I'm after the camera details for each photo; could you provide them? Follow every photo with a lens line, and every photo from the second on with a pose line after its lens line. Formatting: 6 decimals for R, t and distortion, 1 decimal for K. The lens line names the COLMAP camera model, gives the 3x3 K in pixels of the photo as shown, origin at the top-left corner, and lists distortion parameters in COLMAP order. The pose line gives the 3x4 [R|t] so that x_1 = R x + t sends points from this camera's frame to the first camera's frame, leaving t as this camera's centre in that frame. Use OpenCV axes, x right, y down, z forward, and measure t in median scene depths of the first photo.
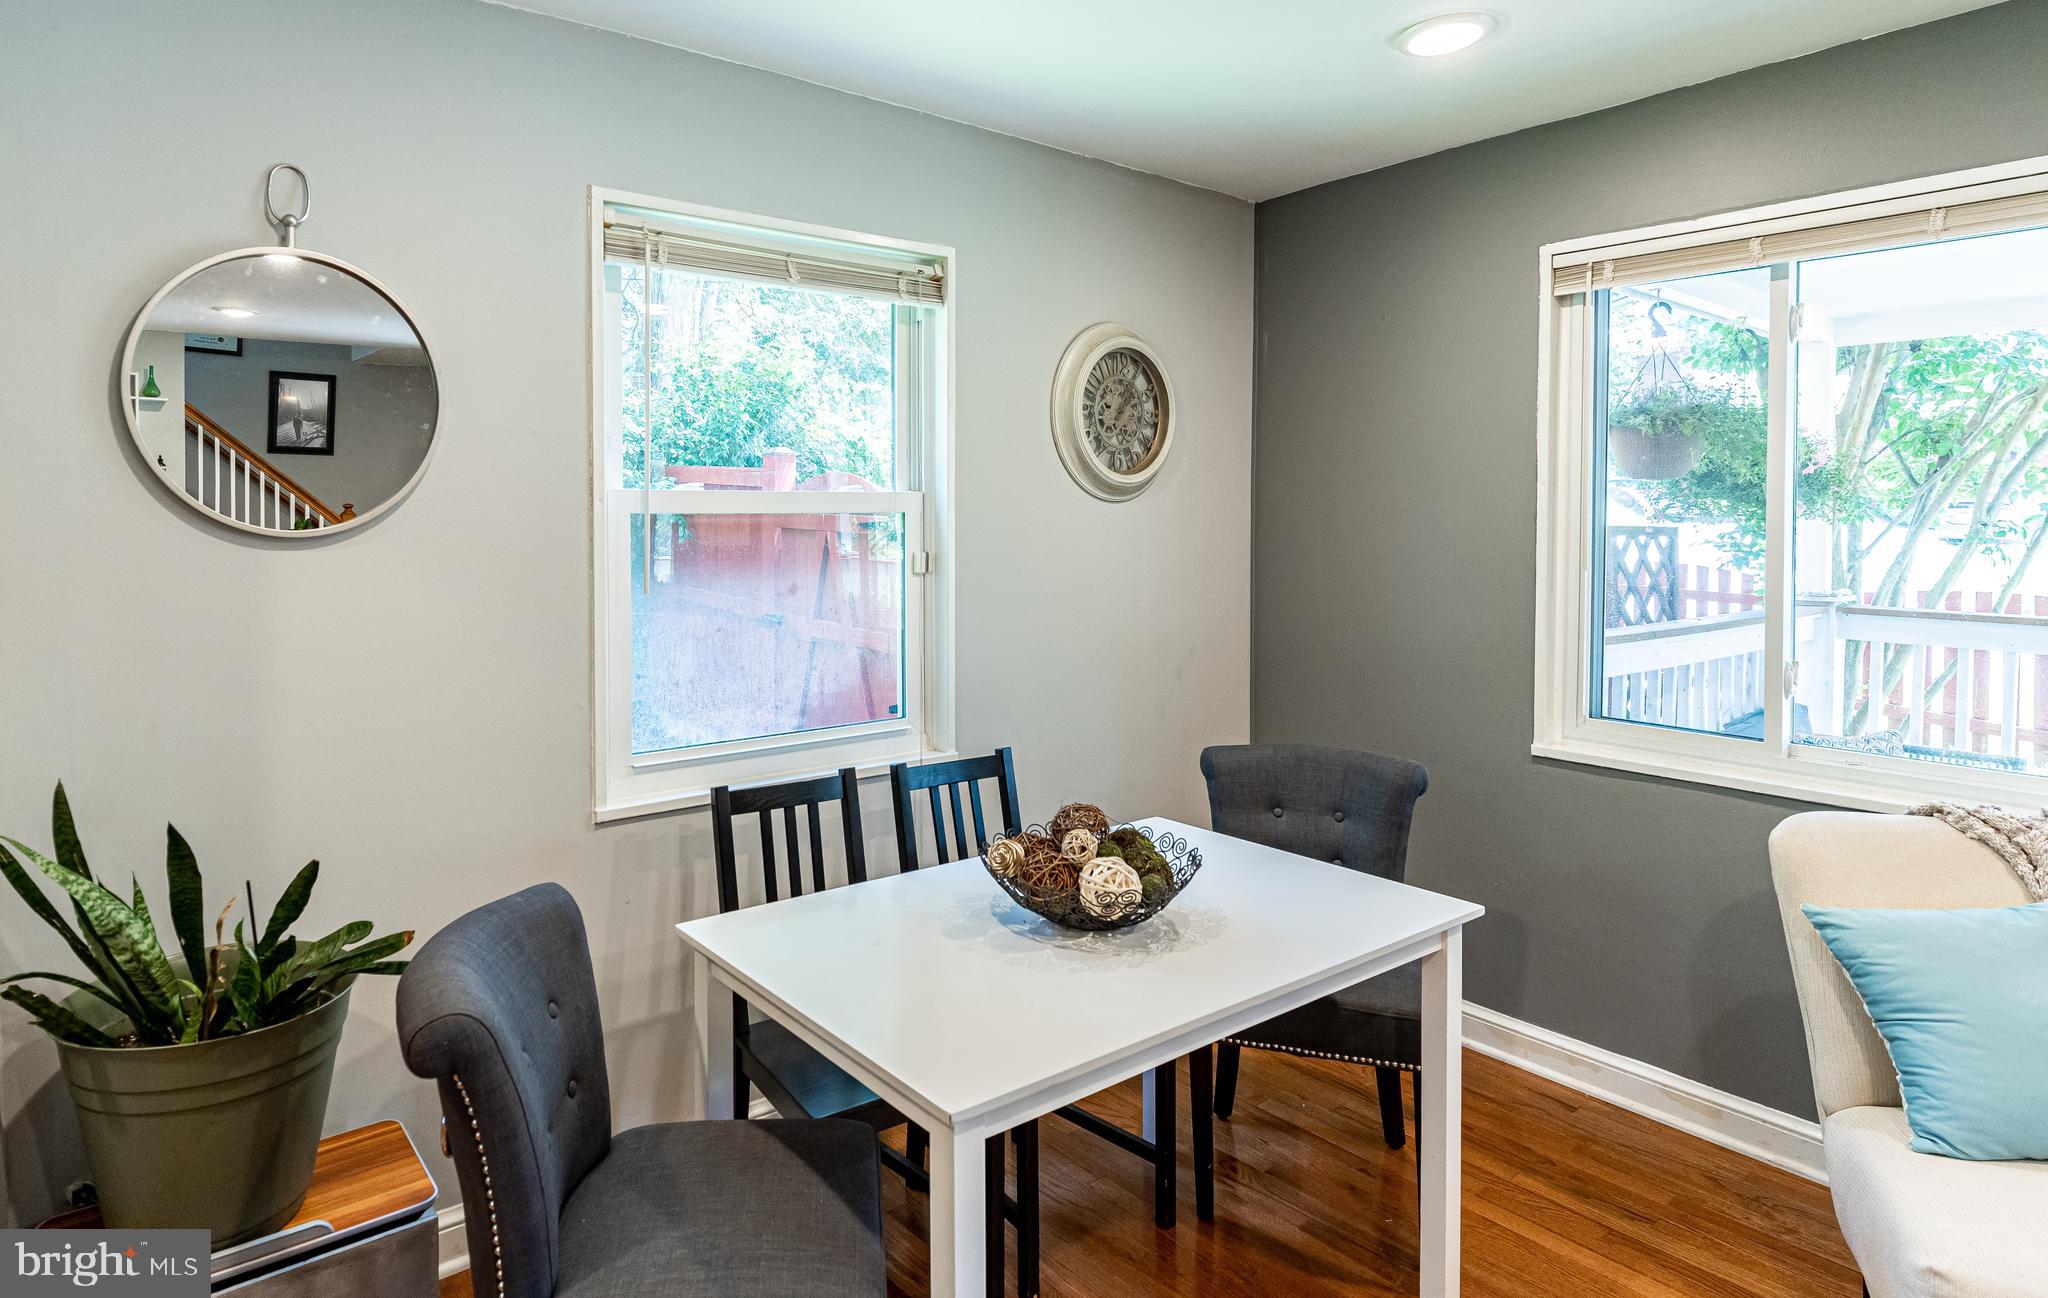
lens RADIAL K [[1150.2, 0, 895.7], [0, 1150.2, 526.6], [0, 0, 1]] dist [0.016126, -0.002242]
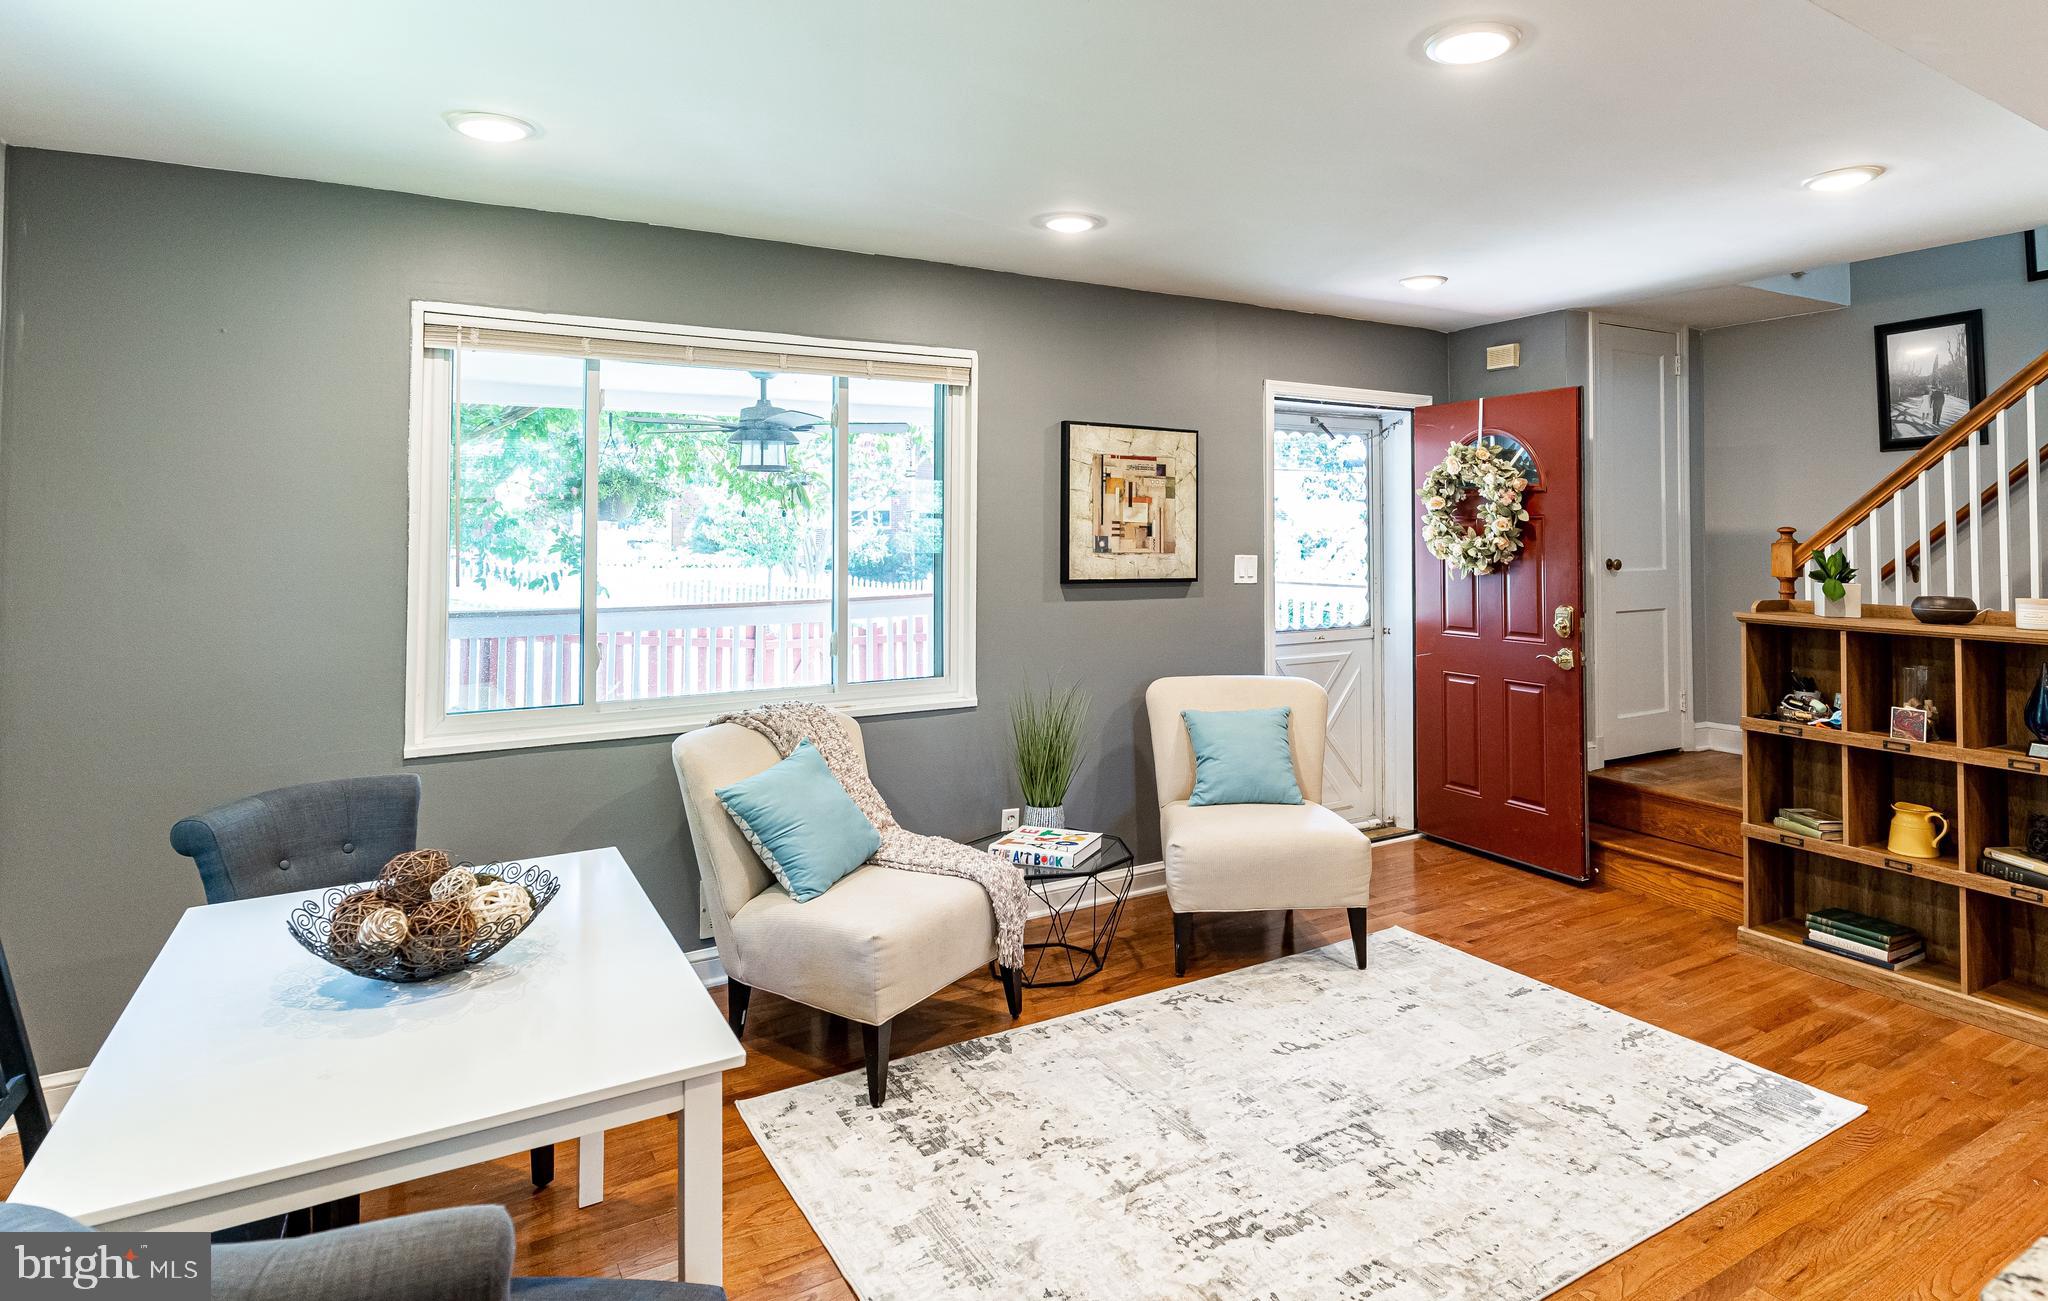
lens RADIAL K [[1135.5, 0, 1127.4], [0, 1135.5, 503.0], [0, 0, 1]] dist [0.000903, 0.002887]
pose [[0.067886, 0.024439, 0.997394, -0.540473], [0.016270, 0.999540, -0.025599, -0.007555], [-0.997560, 0.017965, 0.067457, 0.261968]]
